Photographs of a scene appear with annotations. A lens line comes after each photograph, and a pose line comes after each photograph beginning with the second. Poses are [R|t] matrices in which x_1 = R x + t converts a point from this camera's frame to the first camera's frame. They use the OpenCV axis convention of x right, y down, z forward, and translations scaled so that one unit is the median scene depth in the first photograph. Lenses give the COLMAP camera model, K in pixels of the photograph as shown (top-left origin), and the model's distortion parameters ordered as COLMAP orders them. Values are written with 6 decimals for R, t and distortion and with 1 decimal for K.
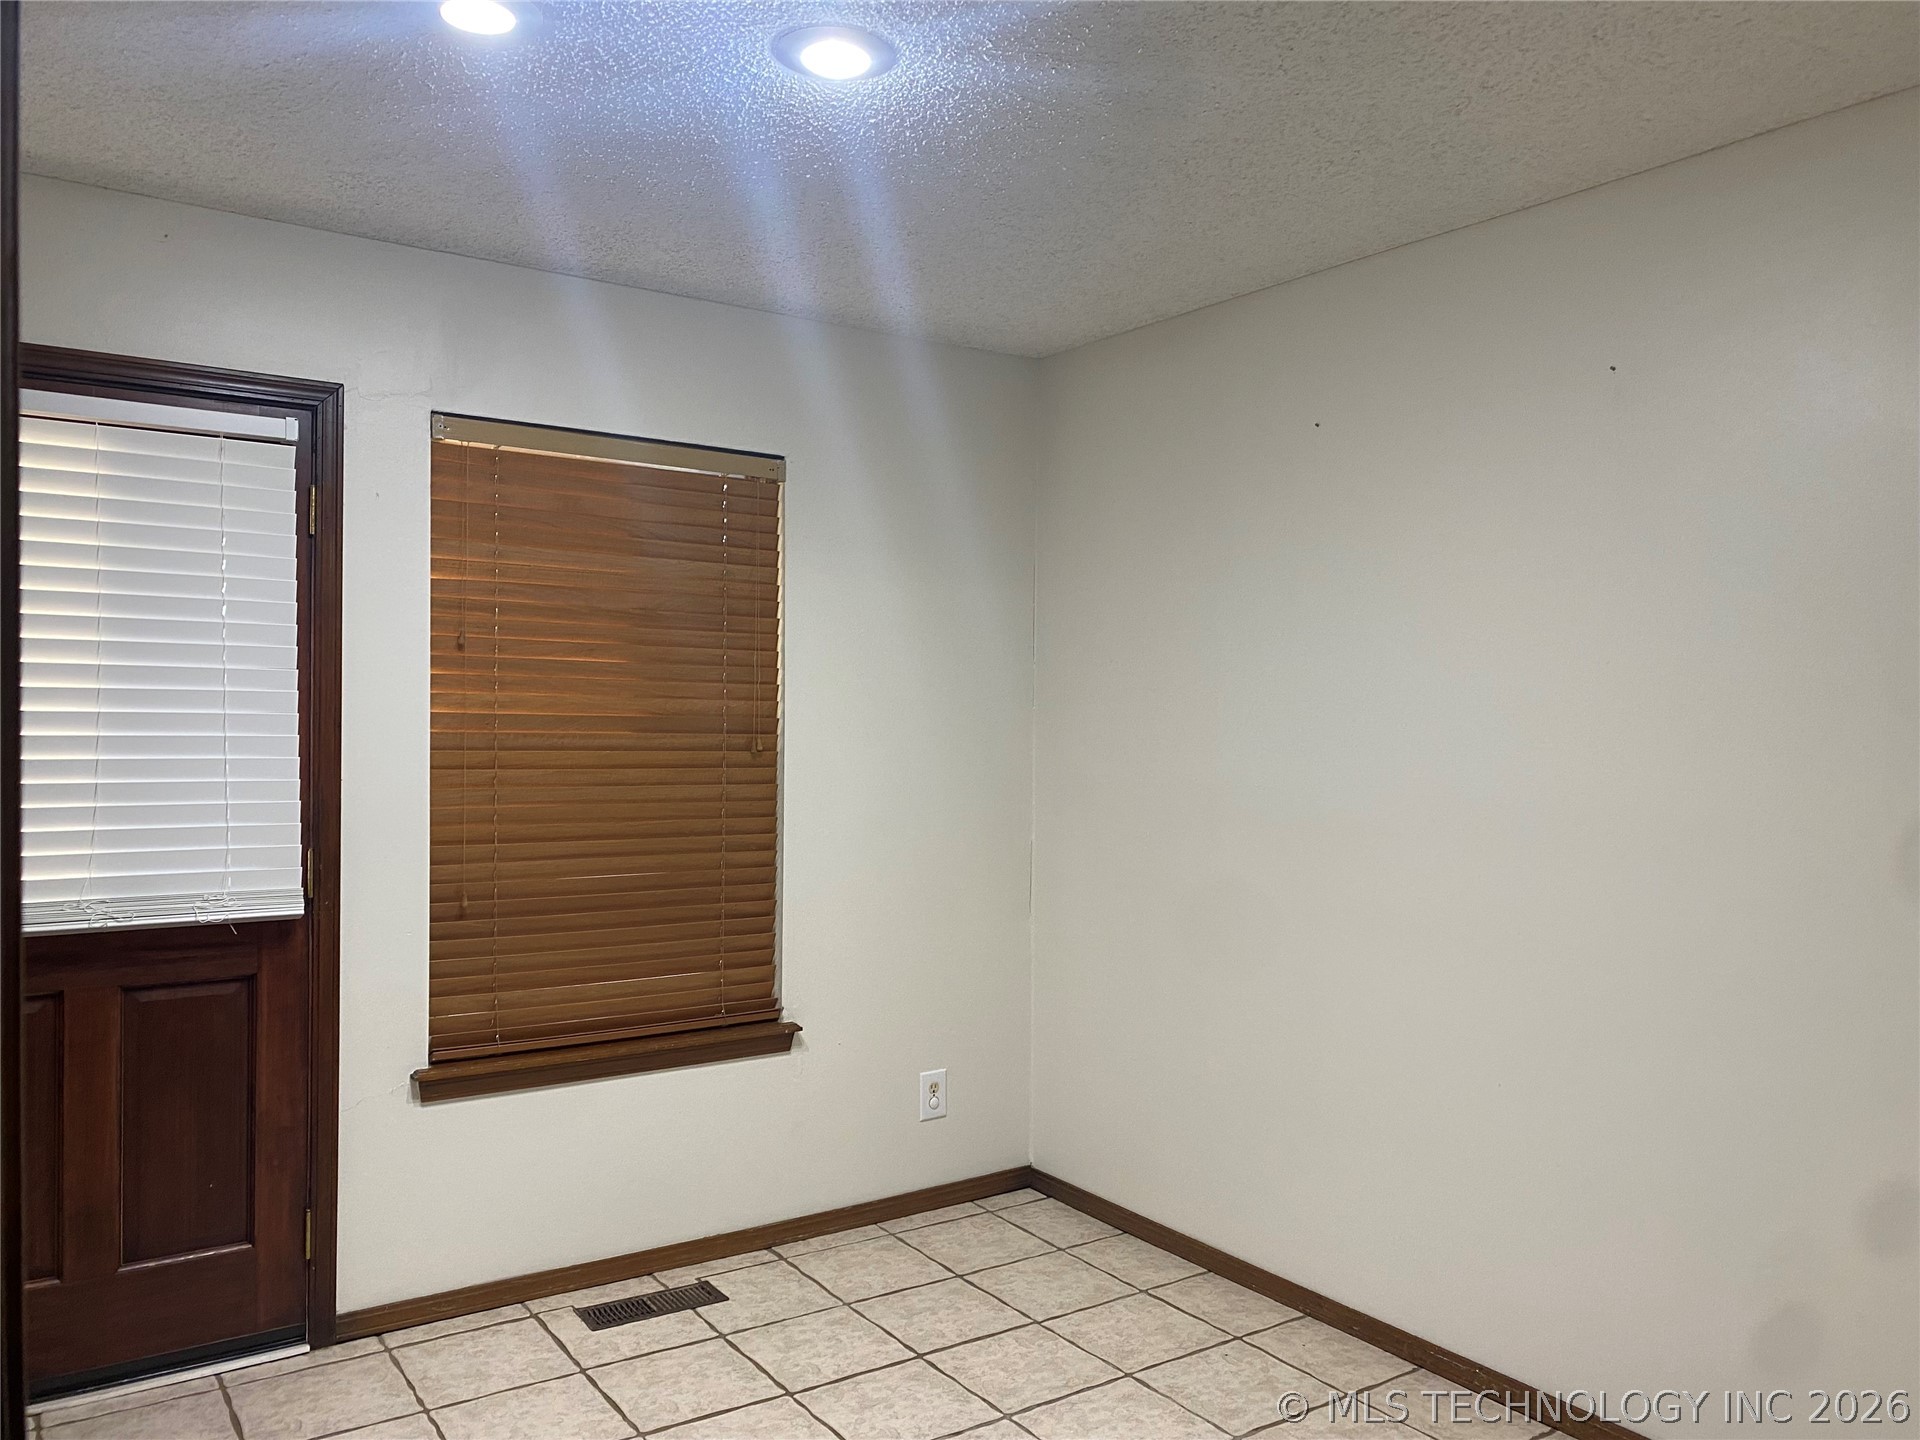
lens RADIAL K [[1454.7, 0, 962.5], [0, 1454.7, 727.9], [0, 0, 1]] dist [0.011600, 0.004567]
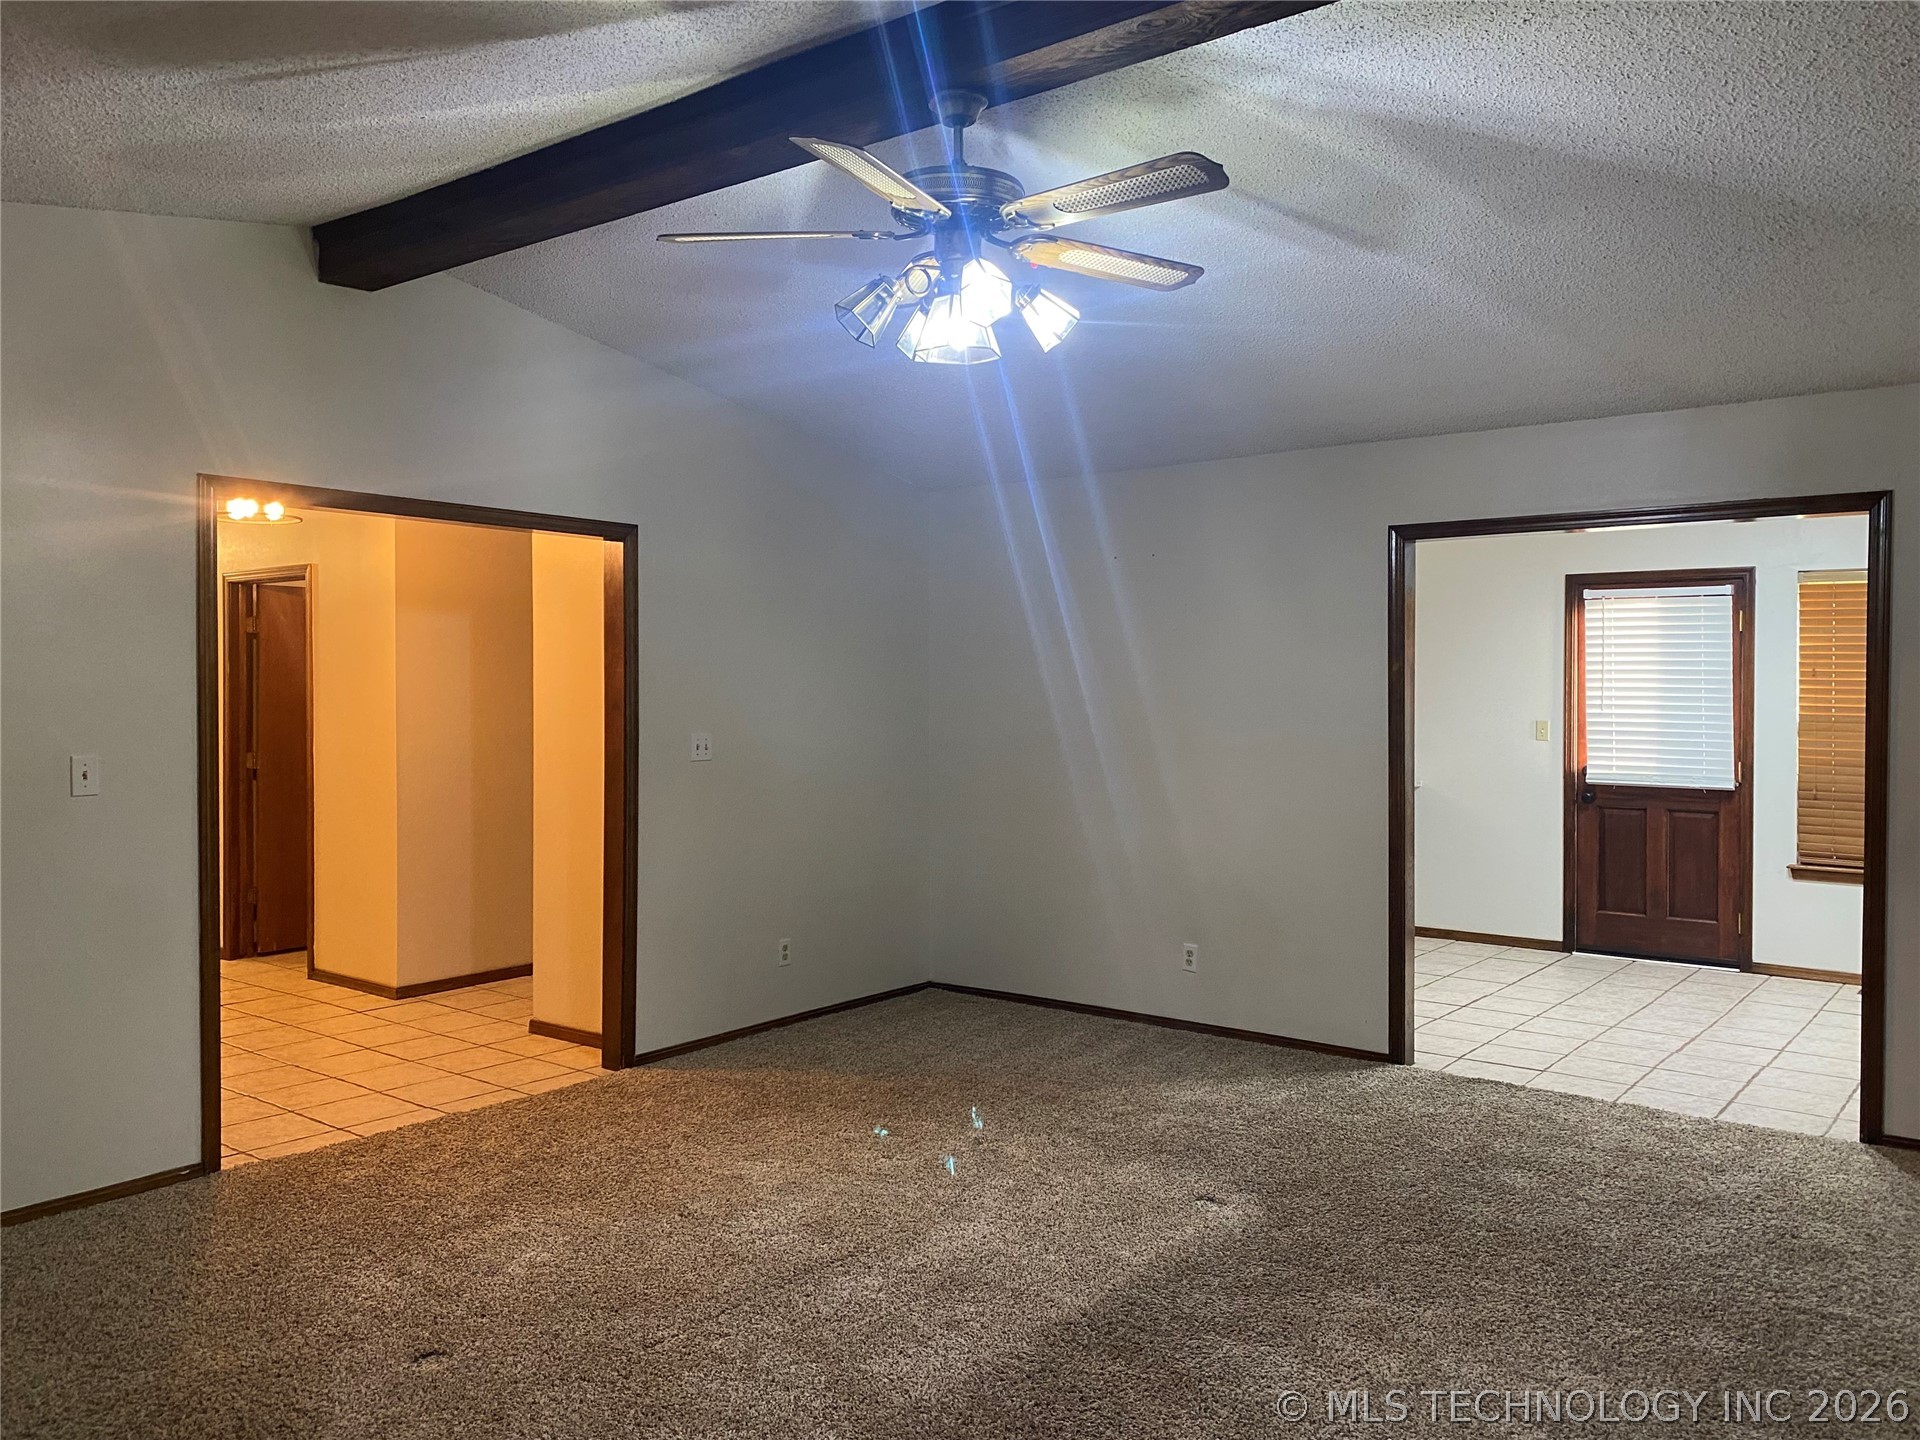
lens RADIAL K [[1454.7, 0, 961.5], [0, 1454.7, 717.5], [0, 0, 1]] dist [0.011600, 0.004567]
pose [[0.293853, 0.015668, -0.955722, 1.444076], [-0.020027, 0.999747, 0.010233, 0.011686], [0.955641, 0.016133, 0.294093, -0.913477]]
